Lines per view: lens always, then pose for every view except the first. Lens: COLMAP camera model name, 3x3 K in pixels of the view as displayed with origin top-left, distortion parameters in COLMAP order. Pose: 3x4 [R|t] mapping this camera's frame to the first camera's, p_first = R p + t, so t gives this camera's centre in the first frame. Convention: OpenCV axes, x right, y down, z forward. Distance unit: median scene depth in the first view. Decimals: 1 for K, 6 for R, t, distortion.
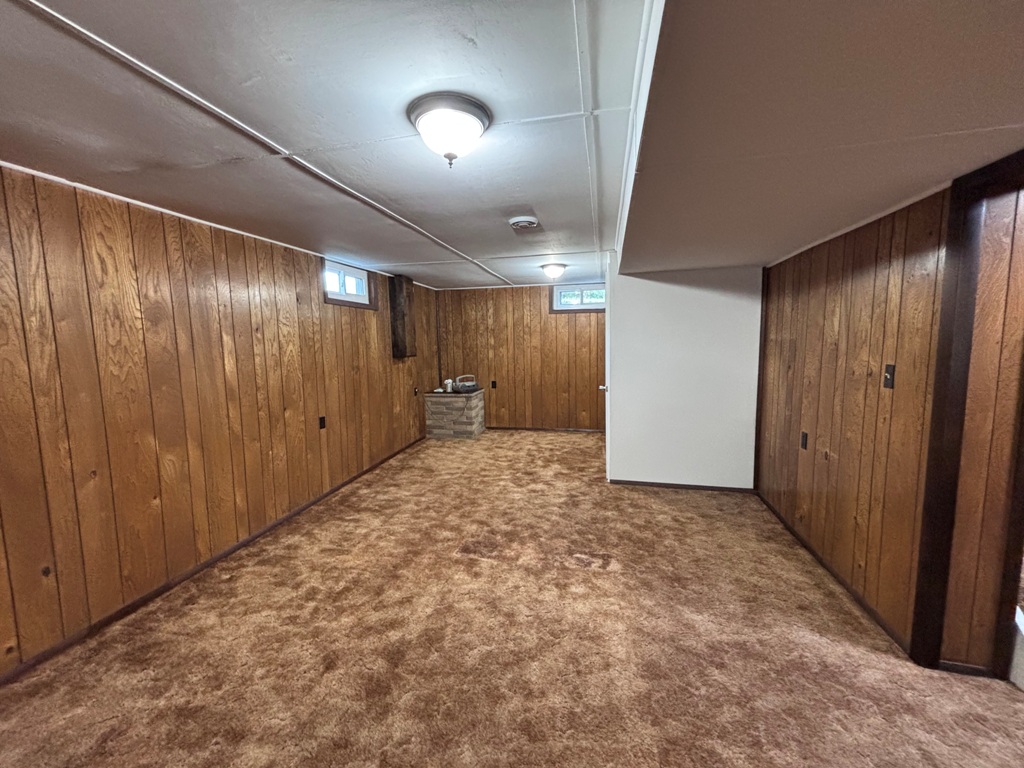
lens RADIAL K [[412.7, 0, 510.5], [0, 412.7, 384.0], [0, 0, 1]] dist [0.006238, -0.000953]
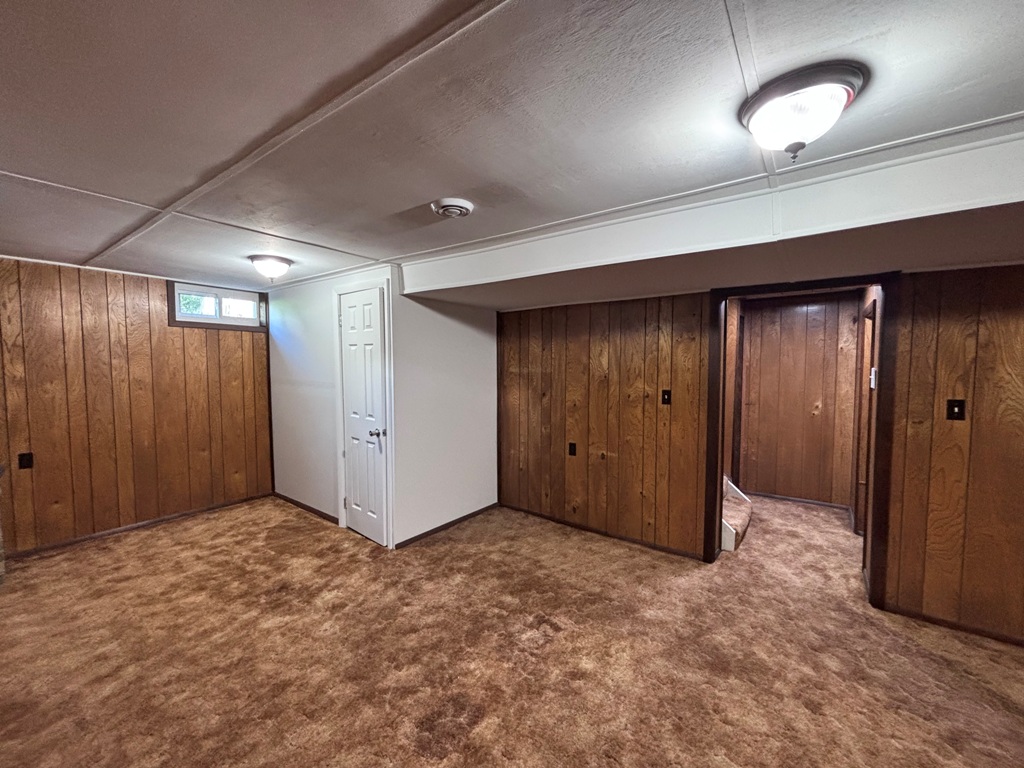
lens RADIAL K [[412.7, 0, 516.4], [0, 412.7, 384.4], [0, 0, 1]] dist [0.006238, -0.000953]
pose [[0.394772, -0.023931, 0.918467, -0.365885], [0.086085, 0.996227, -0.011044, -0.046006], [-0.914737, 0.083427, 0.395343, 0.410414]]
